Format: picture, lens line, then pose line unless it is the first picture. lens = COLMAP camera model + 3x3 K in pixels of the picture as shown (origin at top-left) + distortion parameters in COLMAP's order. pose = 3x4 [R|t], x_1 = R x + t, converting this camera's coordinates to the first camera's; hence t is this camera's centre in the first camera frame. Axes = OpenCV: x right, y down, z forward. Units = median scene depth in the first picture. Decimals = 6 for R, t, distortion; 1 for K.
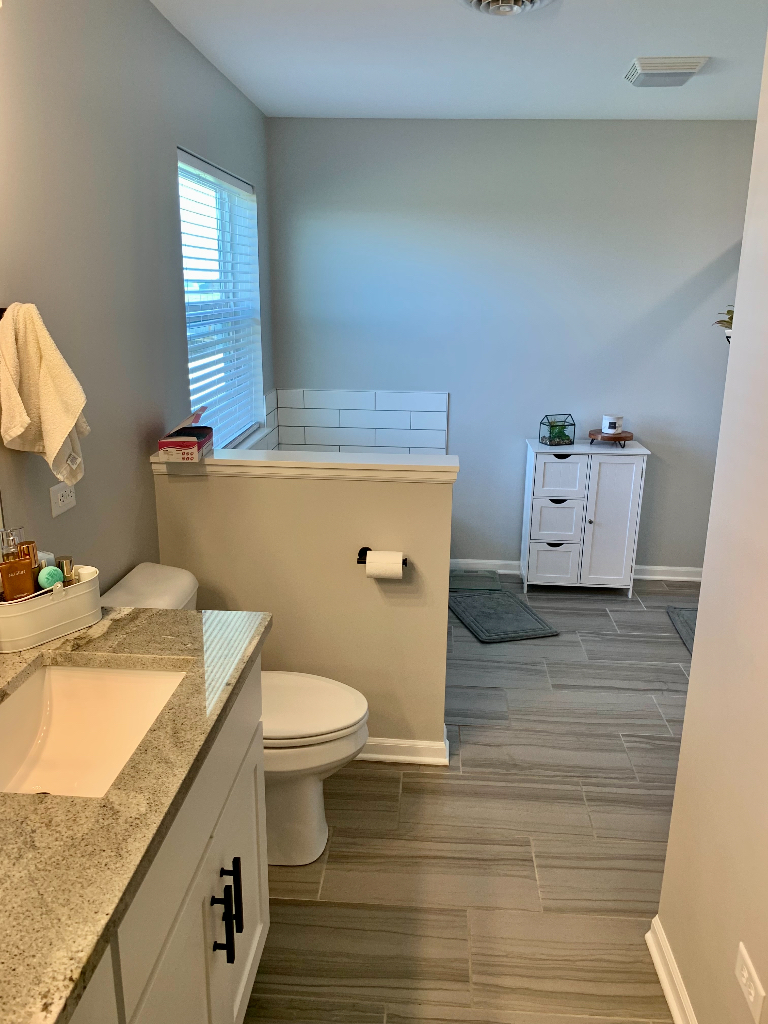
lens RADIAL K [[793.8, 0, 384.2], [0, 793.8, 503.8], [0, 0, 1]] dist [0.014530, -0.017590]
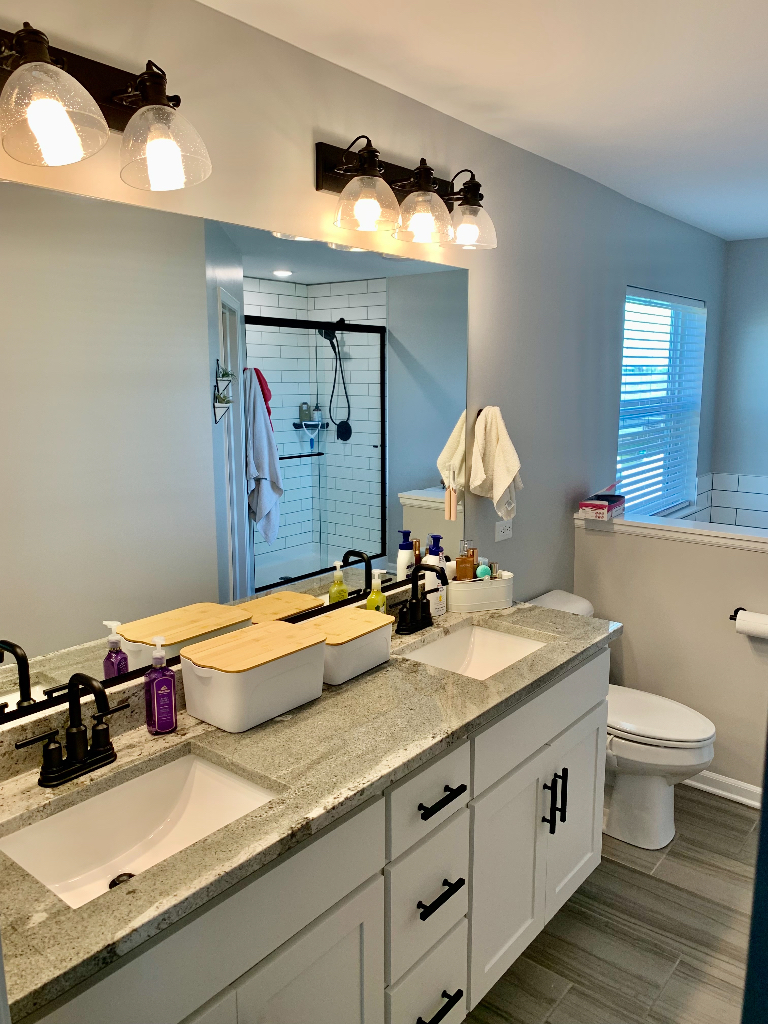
lens RADIAL K [[793.8, 0, 386.1], [0, 793.8, 513.8], [0, 0, 1]] dist [0.014530, -0.017590]
pose [[0.825837, 0.094351, -0.555959, 0.223660], [-0.142610, 0.988799, -0.044029, 0.053510], [0.545578, 0.115646, 0.830043, -0.343239]]
